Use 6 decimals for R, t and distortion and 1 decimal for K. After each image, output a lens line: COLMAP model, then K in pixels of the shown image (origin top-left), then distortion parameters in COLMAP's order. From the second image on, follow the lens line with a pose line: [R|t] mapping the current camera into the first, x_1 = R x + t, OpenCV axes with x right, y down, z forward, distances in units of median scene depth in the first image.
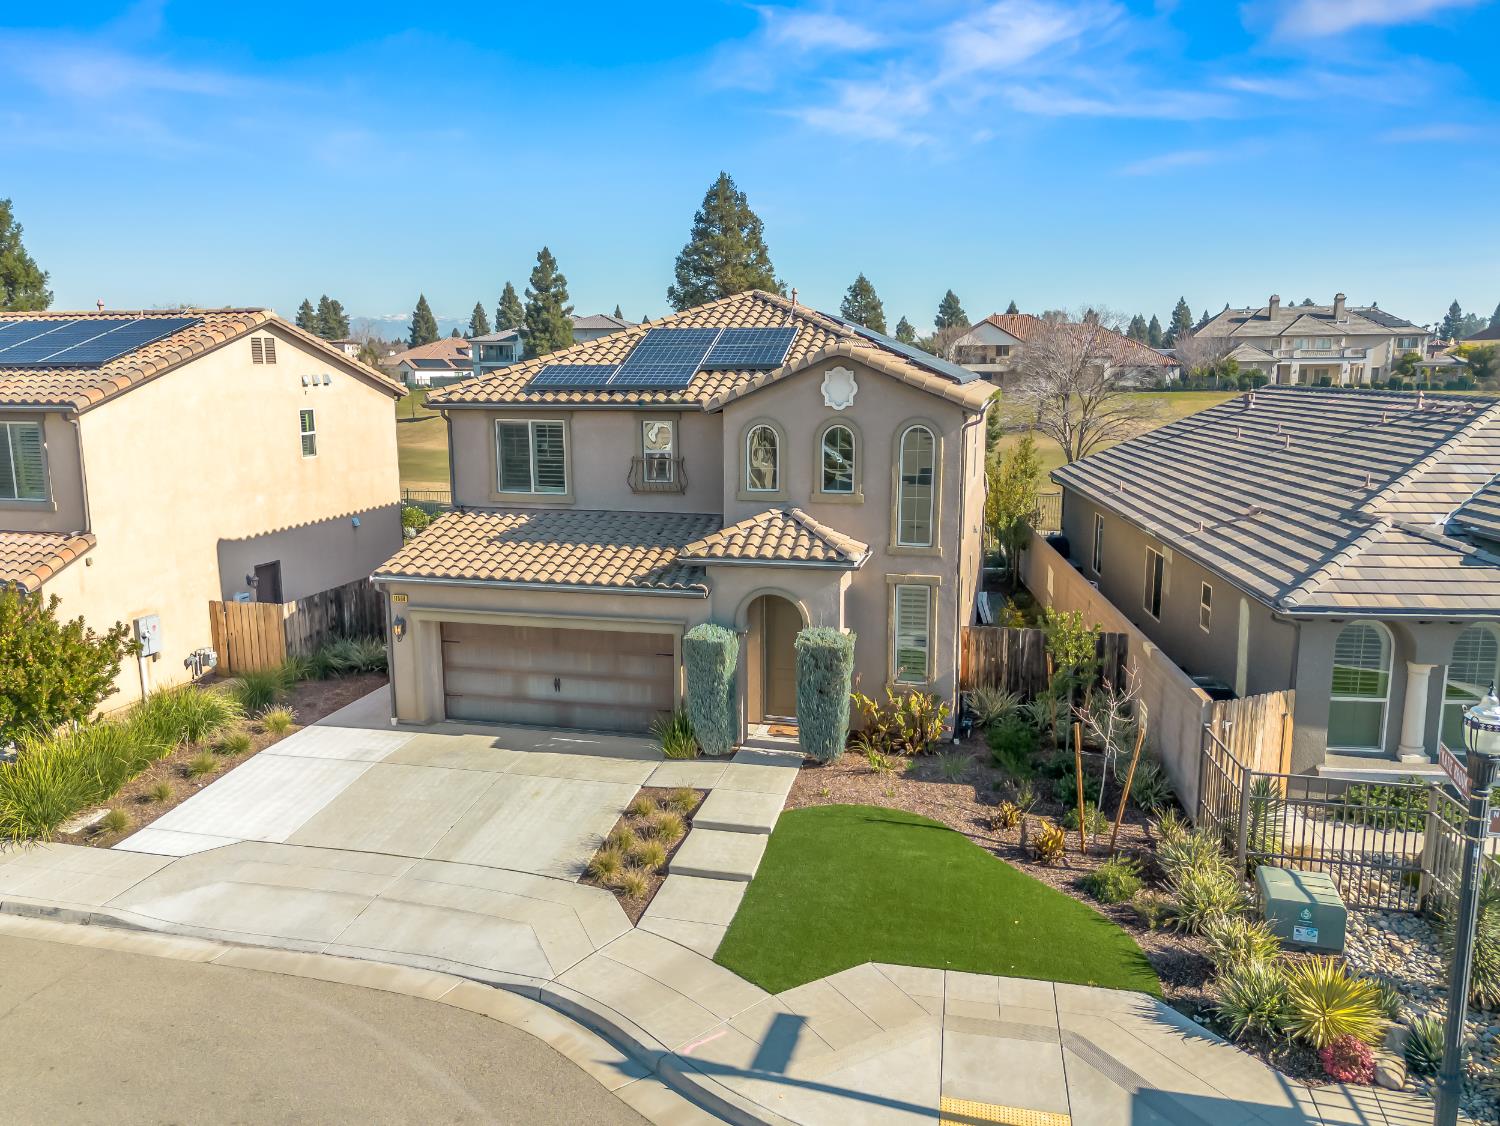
lens RADIAL K [[1087.6, 0, 743.6], [0, 1087.6, 563.2], [0, 0, 1]] dist [0.058614, -0.050310]
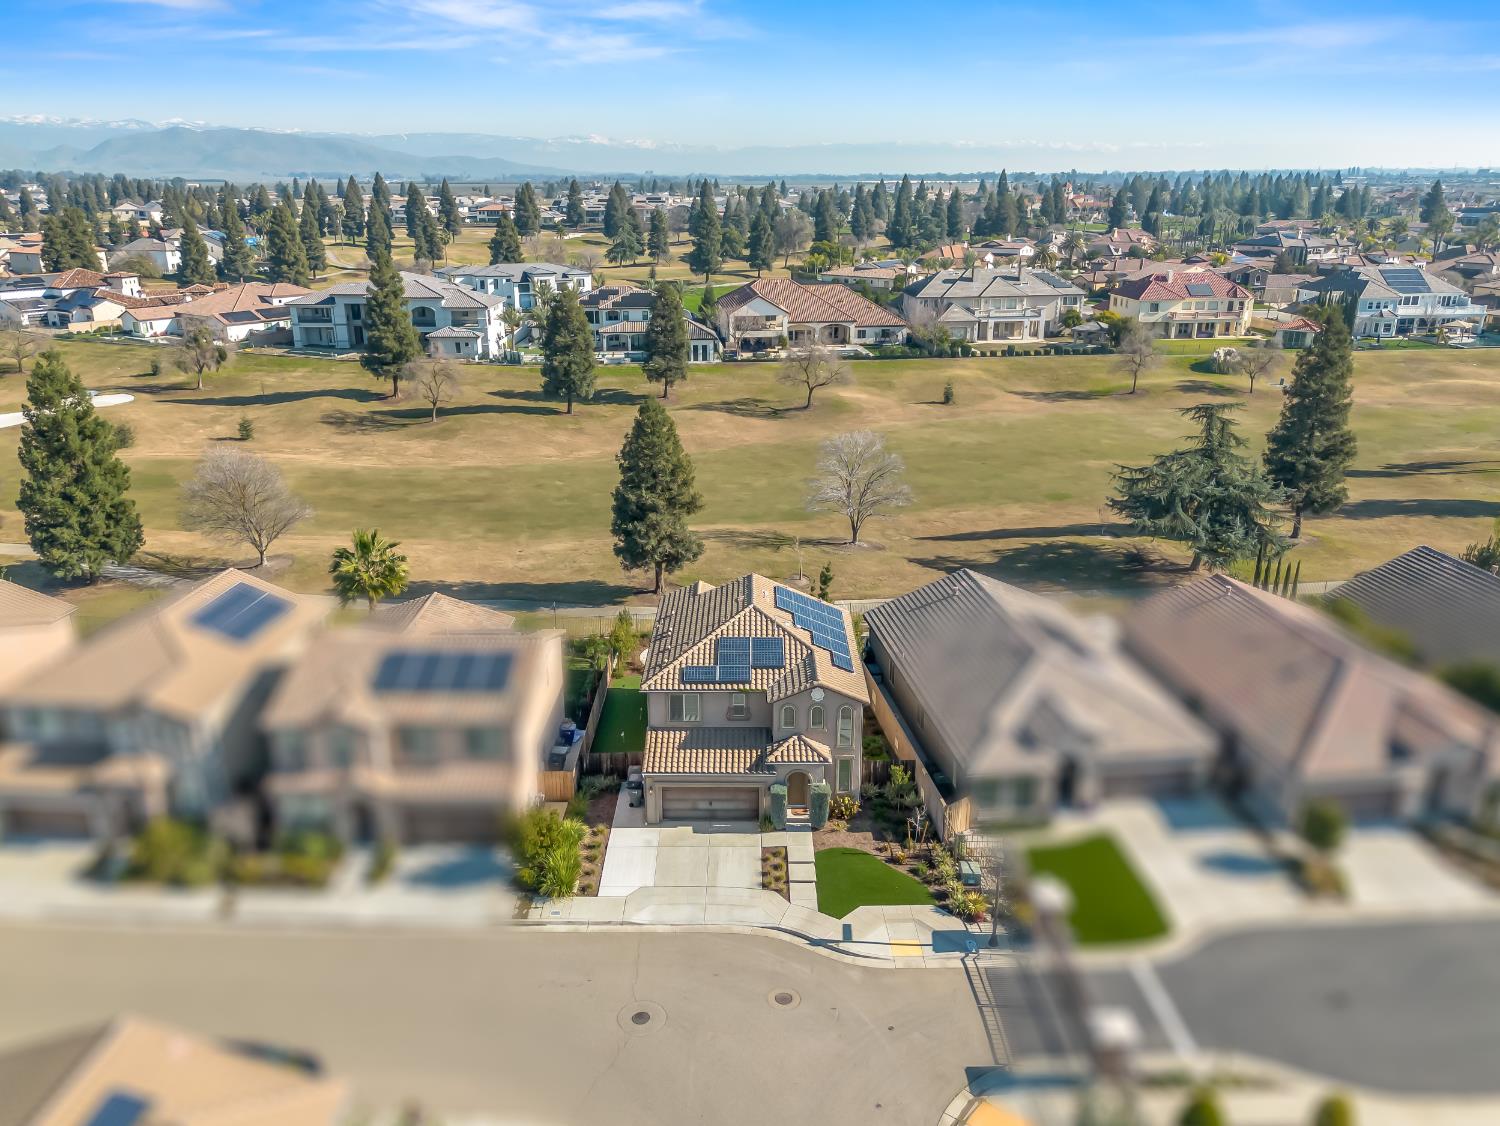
lens RADIAL K [[1087.6, 0, 743.6], [0, 1087.6, 563.2], [0, 0, 1]] dist [0.058614, -0.050310]
pose [[0.971007, -0.073090, 0.227604, -0.770198], [0.037093, 0.986647, 0.158593, -1.031264], [-0.236157, -0.145553, 0.960752, -1.705265]]
